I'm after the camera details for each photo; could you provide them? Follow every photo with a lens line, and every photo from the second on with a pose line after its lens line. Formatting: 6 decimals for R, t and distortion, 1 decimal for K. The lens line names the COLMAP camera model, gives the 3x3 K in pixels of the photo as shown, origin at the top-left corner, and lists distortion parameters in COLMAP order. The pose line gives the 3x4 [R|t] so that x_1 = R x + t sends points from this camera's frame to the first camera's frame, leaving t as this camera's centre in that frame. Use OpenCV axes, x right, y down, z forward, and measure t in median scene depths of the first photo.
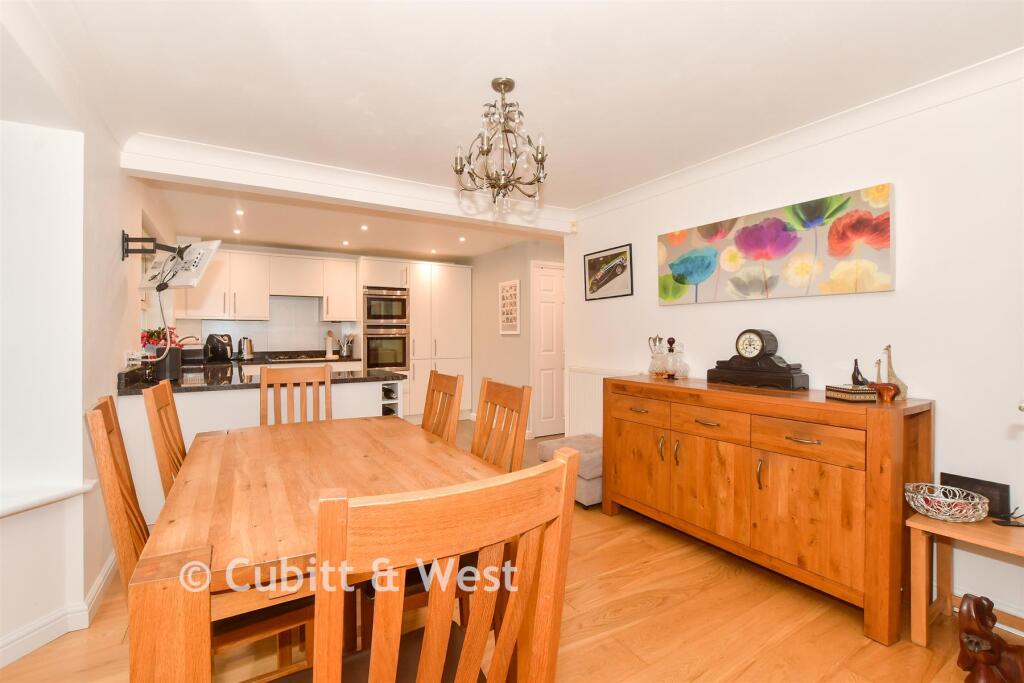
lens RADIAL K [[454.1, 0, 512.0], [0, 454.1, 341.5], [0, 0, 1]] dist [-0.000615, -0.000080]
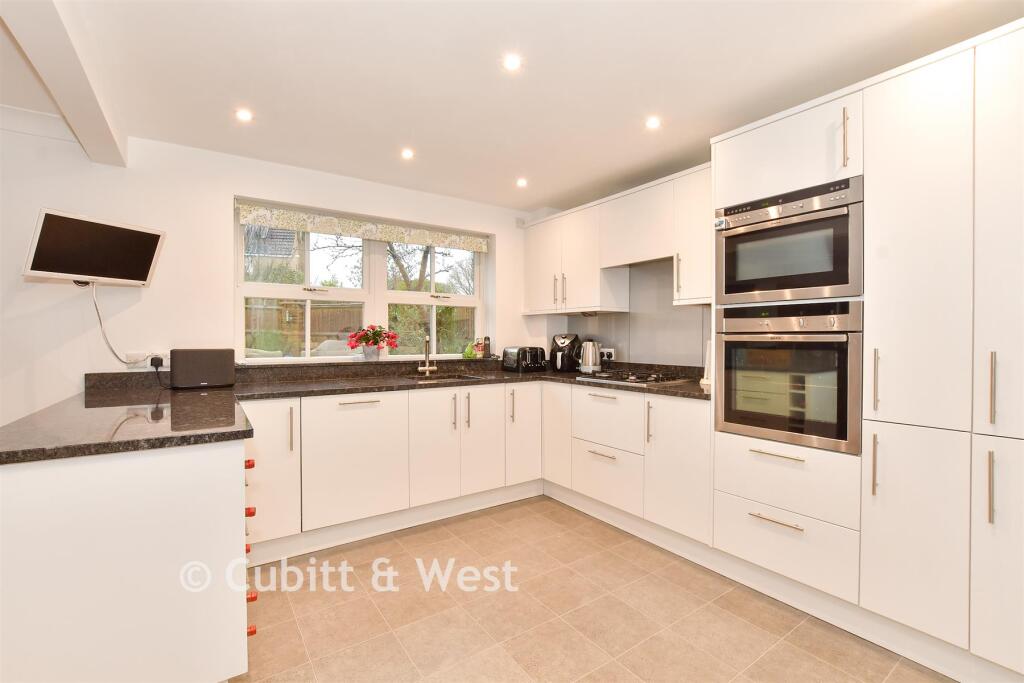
lens RADIAL K [[454.1, 0, 512.0], [0, 454.1, 341.5], [0, 0, 1]] dist [-0.000615, -0.000080]
pose [[0.053839, 0.017001, -0.998405, 0.056591], [-0.007653, 0.999833, 0.016612, -0.013729], [0.998520, 0.006746, 0.053960, 0.782427]]
